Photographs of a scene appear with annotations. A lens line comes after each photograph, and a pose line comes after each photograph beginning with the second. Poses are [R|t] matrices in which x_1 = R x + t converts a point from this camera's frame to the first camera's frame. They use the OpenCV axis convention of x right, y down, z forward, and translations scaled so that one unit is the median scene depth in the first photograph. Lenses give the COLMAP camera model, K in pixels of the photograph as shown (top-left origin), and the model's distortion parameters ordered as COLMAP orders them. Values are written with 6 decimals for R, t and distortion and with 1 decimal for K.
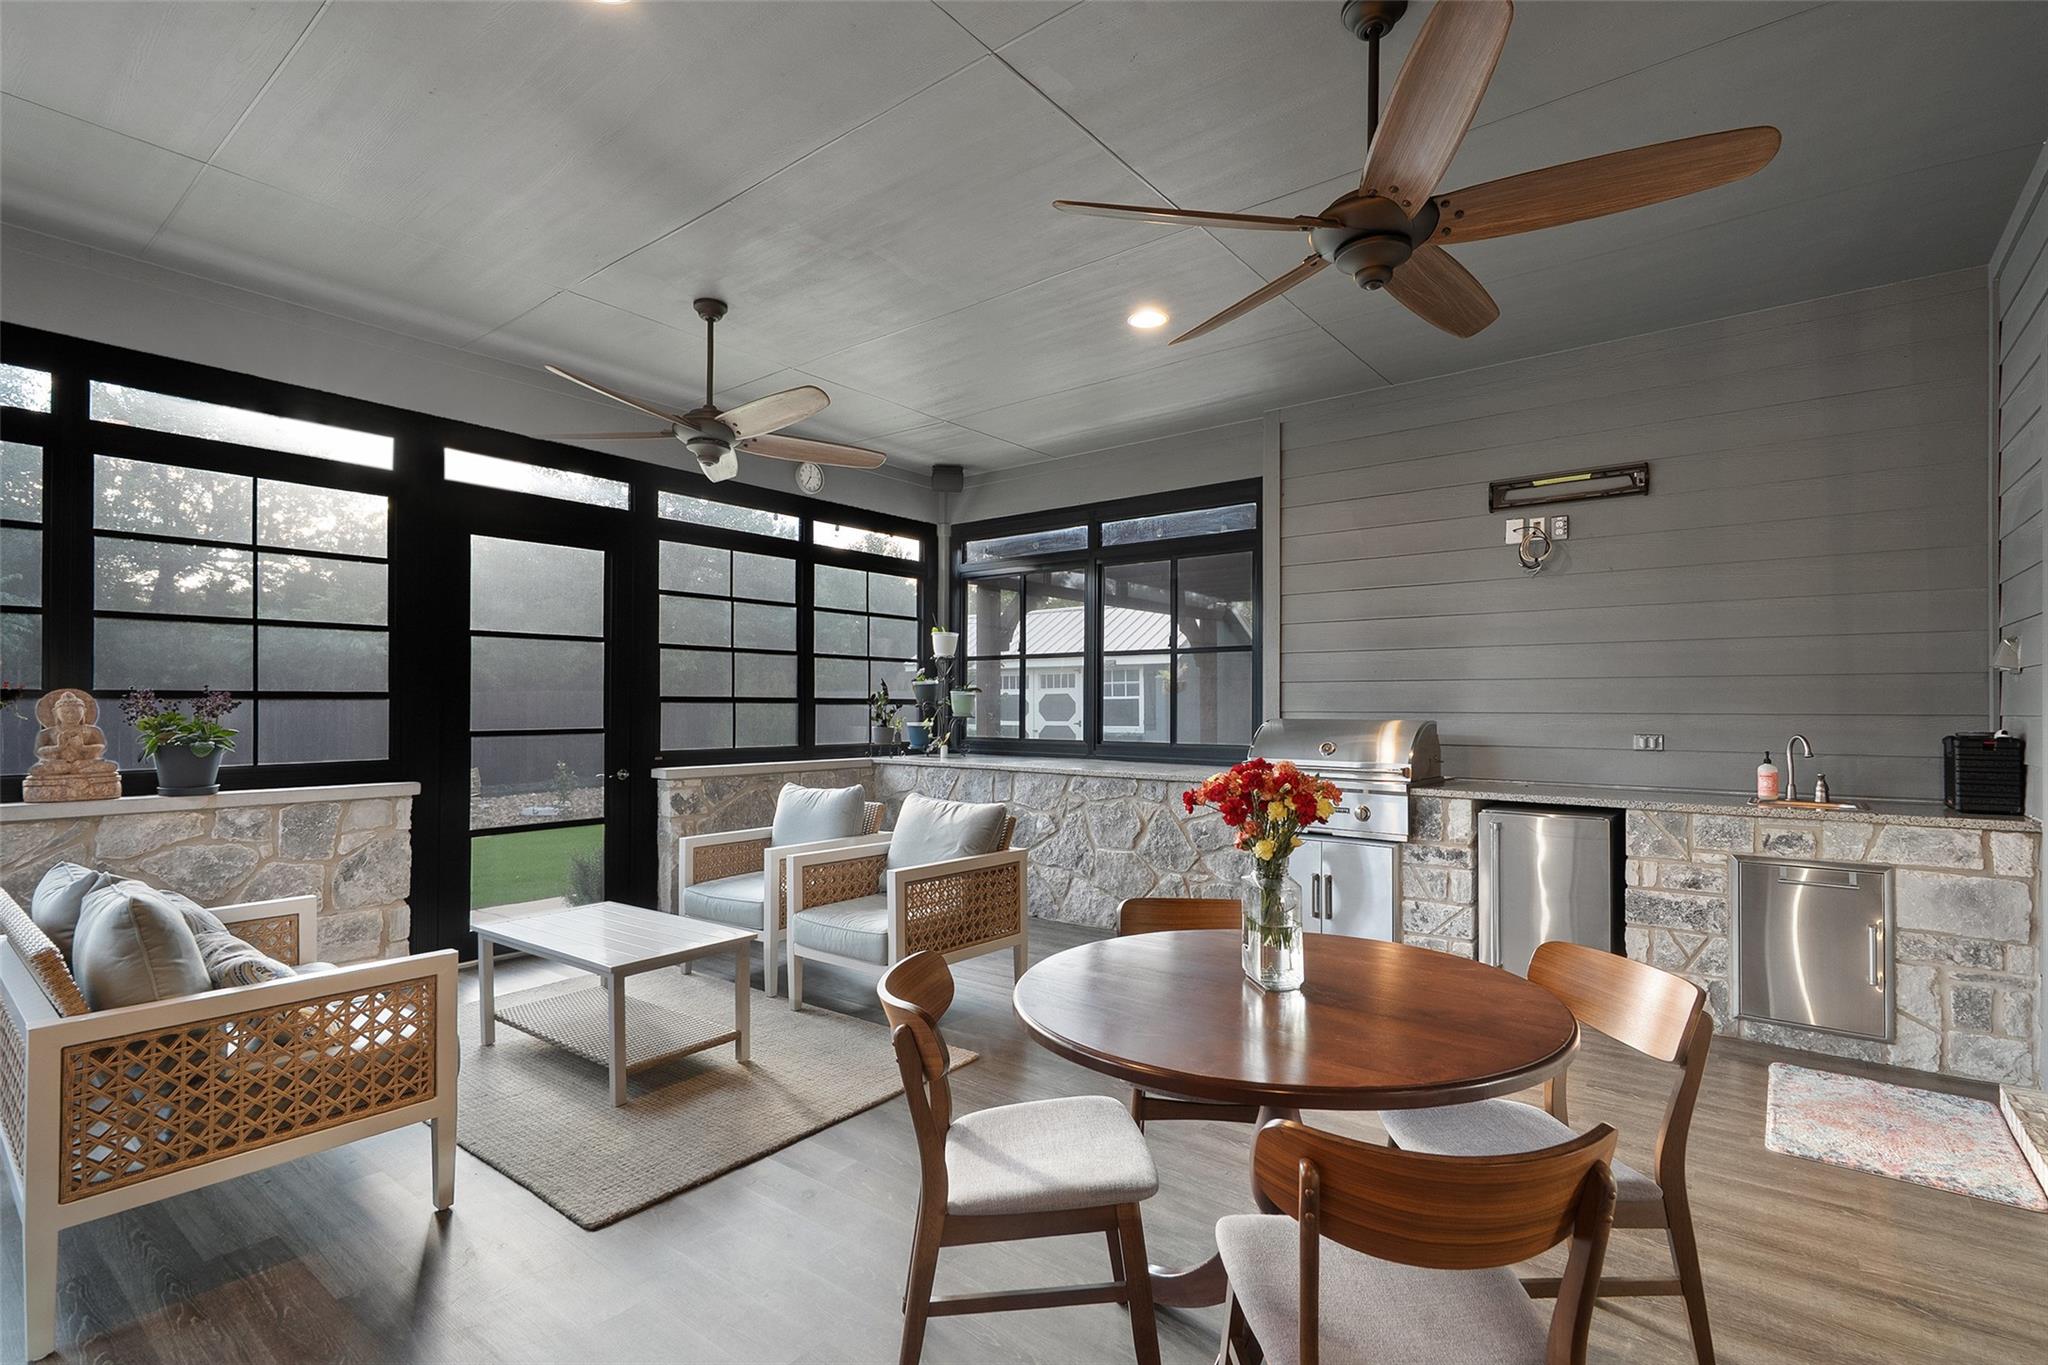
lens RADIAL K [[958.7, 0, 1020.6], [0, 958.7, 703.2], [0, 0, 1]] dist [-0.004780, 0.003780]
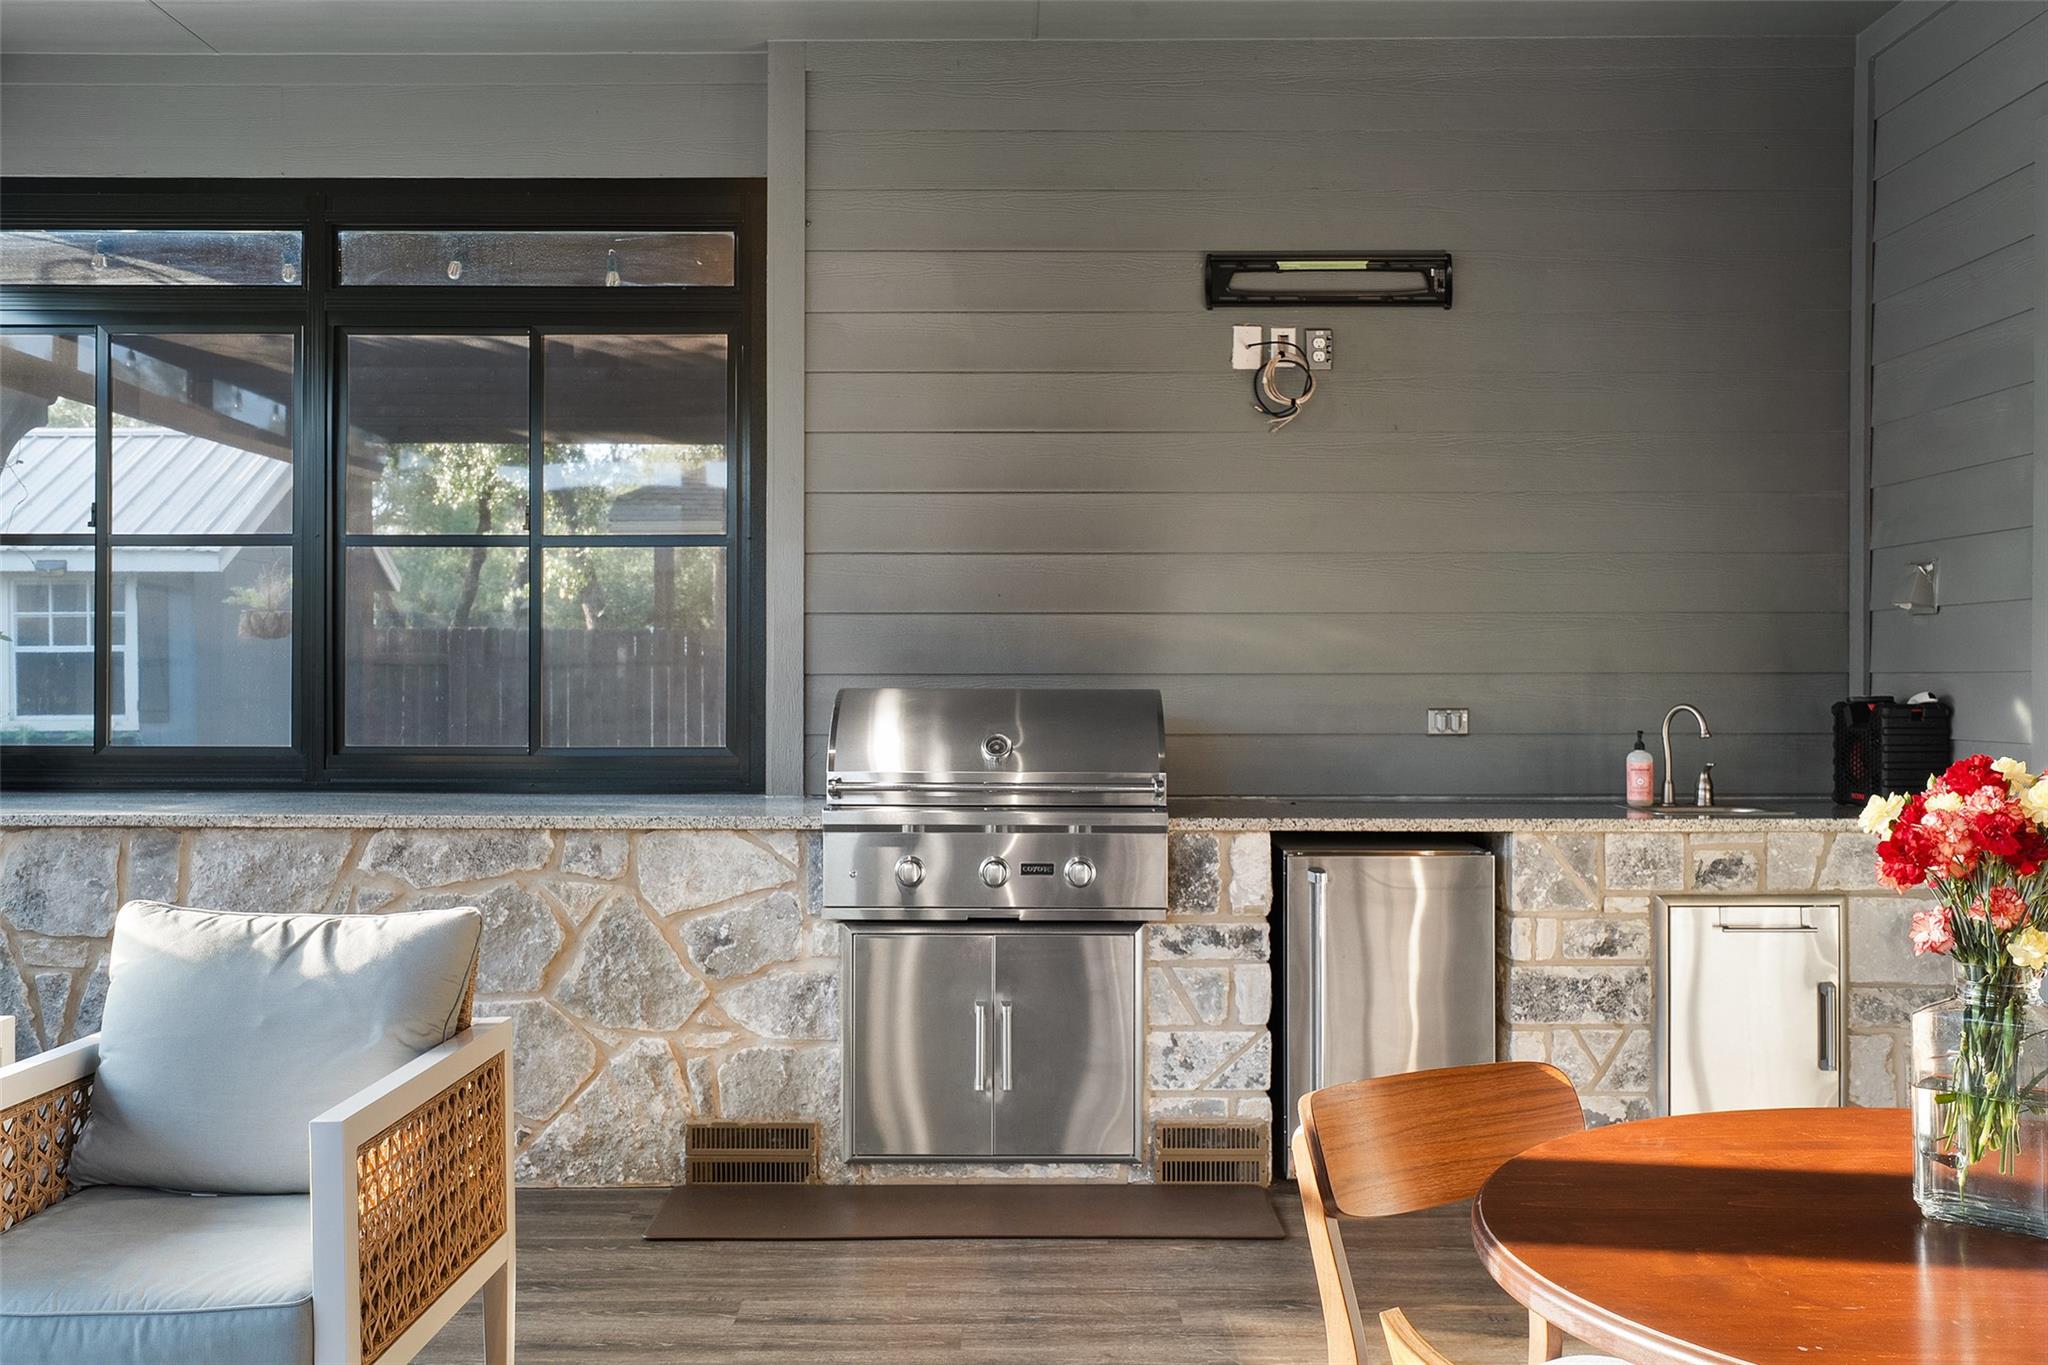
lens RADIAL K [[1881.2, 0, 1024.0], [0, 1881.2, 682.5], [0, 0, 1]] dist [0.000156, -0.014685]
pose [[0.784138, -0.007471, 0.620542, -0.286984], [0.000778, 0.999939, 0.011055, 0.003381], [-0.620586, -0.008186, 0.784095, 0.240183]]
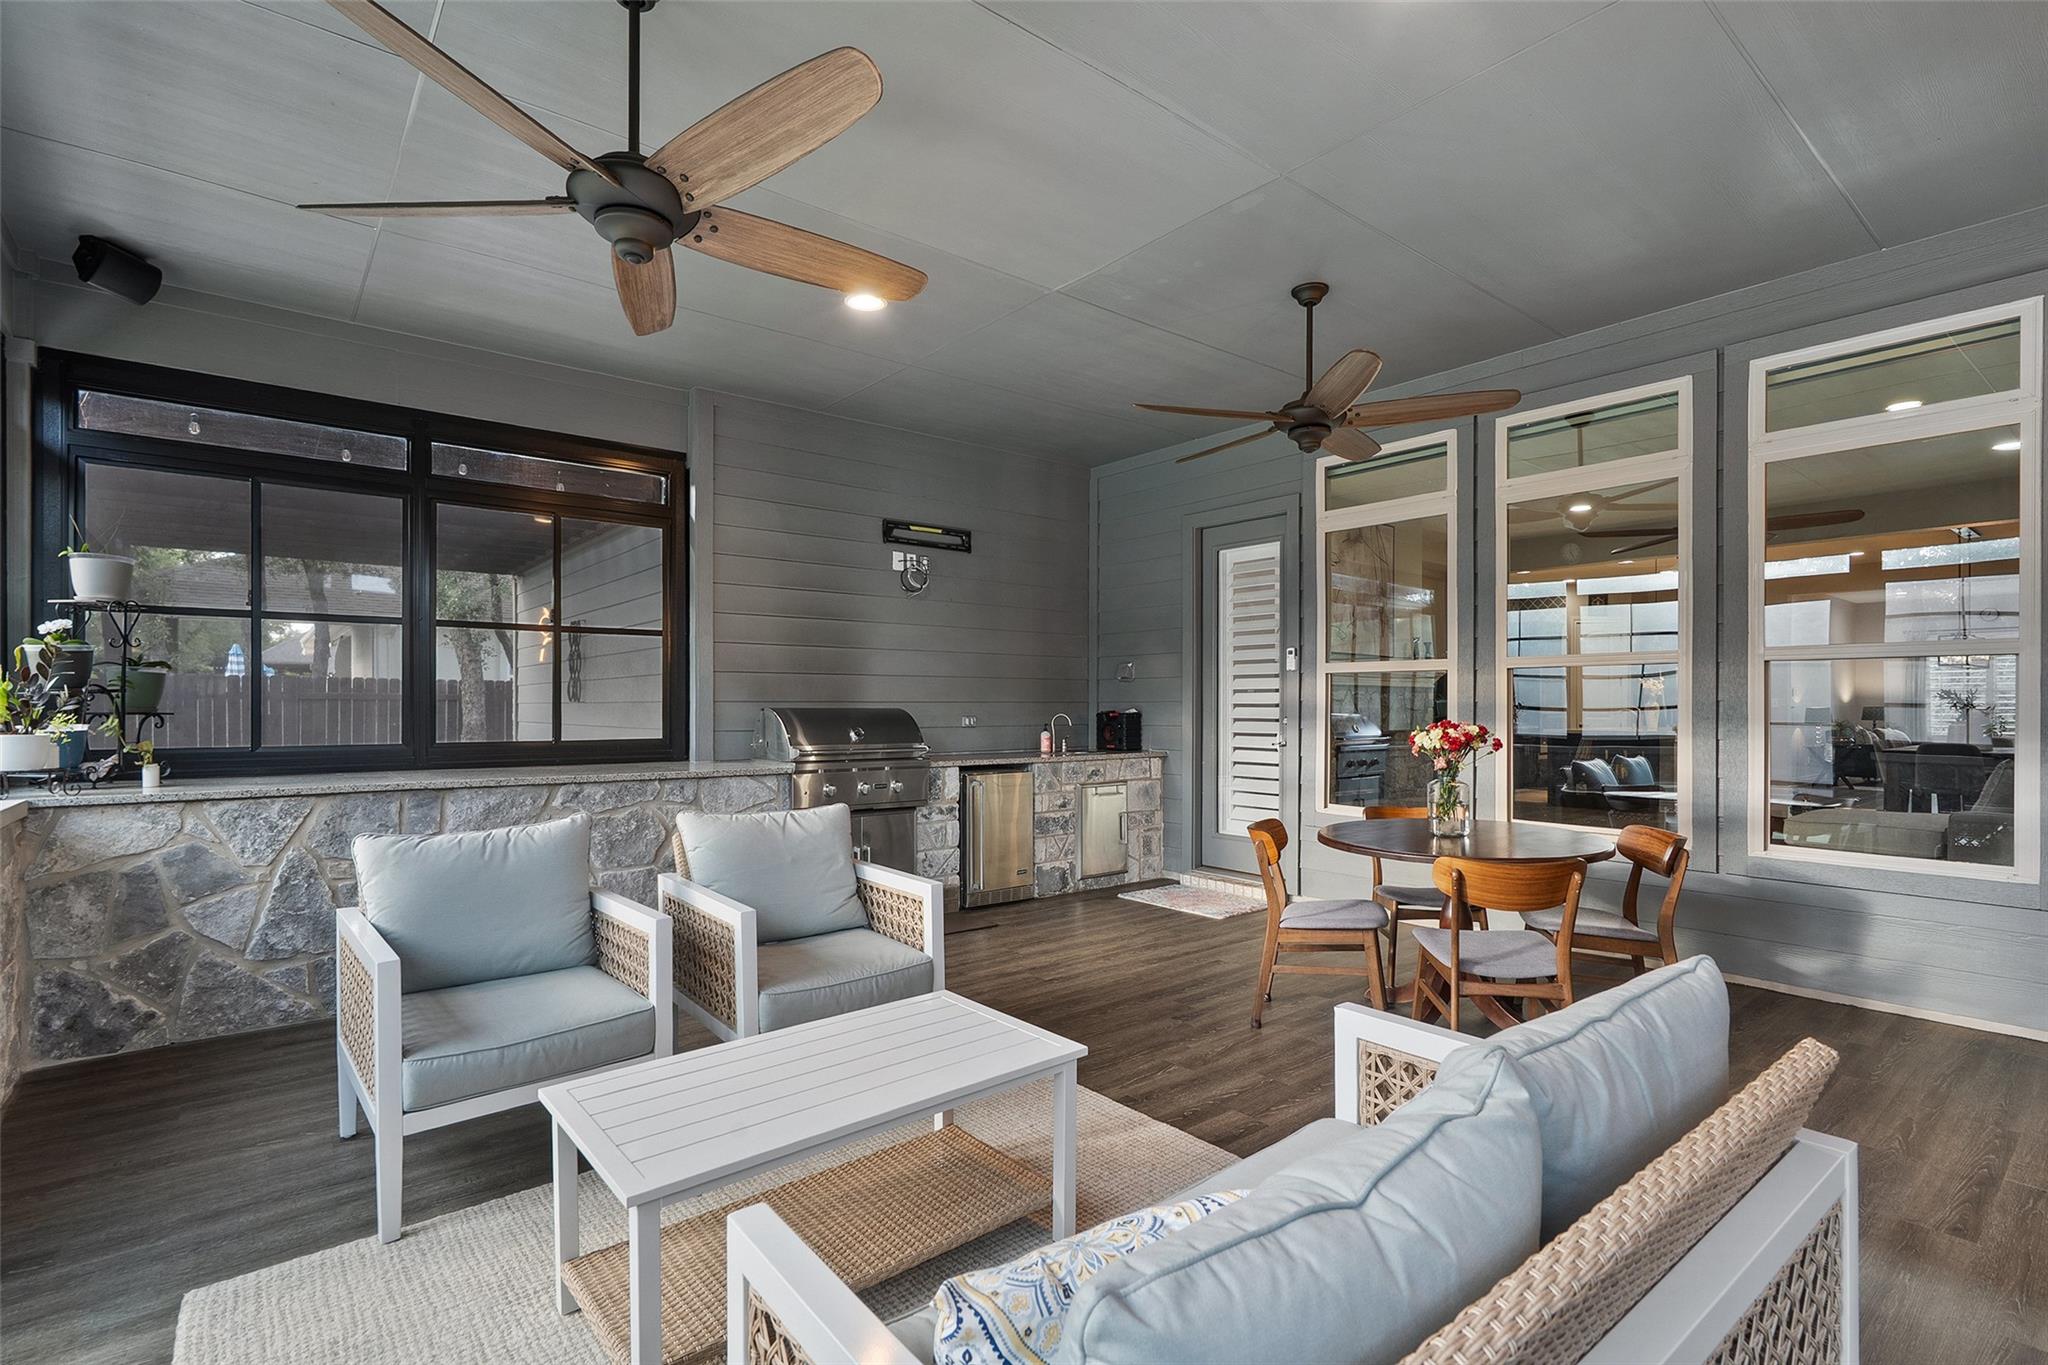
lens RADIAL K [[958.7, 0, 1020.6], [0, 958.7, 703.2], [0, 0, 1]] dist [-0.004780, 0.003780]
pose [[0.222554, -0.003903, 0.974912, -0.768582], [-0.005376, 0.999972, 0.005231, 0.005047], [-0.974905, -0.006405, 0.222527, 0.594755]]
